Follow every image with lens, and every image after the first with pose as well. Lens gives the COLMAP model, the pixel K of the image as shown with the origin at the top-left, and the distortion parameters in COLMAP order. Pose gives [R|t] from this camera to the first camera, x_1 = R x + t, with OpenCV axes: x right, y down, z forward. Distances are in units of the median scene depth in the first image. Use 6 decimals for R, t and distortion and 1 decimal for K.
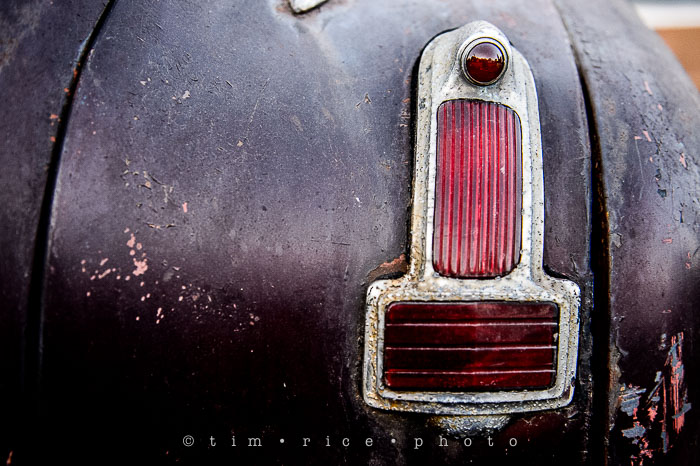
lens RADIAL K [[699.0, 0, 349.6], [0, 699.0, 235.5], [0, 0, 1]] dist [0.027252, 0.000000]
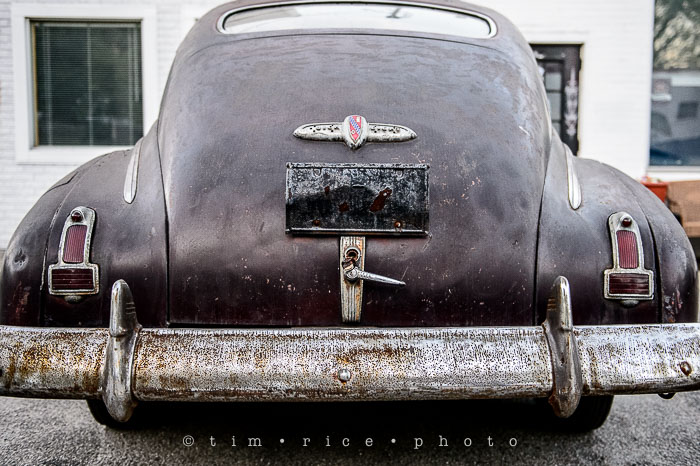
lens RADIAL K [[681.4, 0, 349.1], [0, 681.4, 230.8], [0, 0, 1]] dist [0.020673, 0.000000]
pose [[0.997203, -0.003185, -0.074679, -1.214094], [-0.011649, 0.980263, -0.197357, 0.668838], [0.073833, 0.197675, 0.977483, -3.284786]]
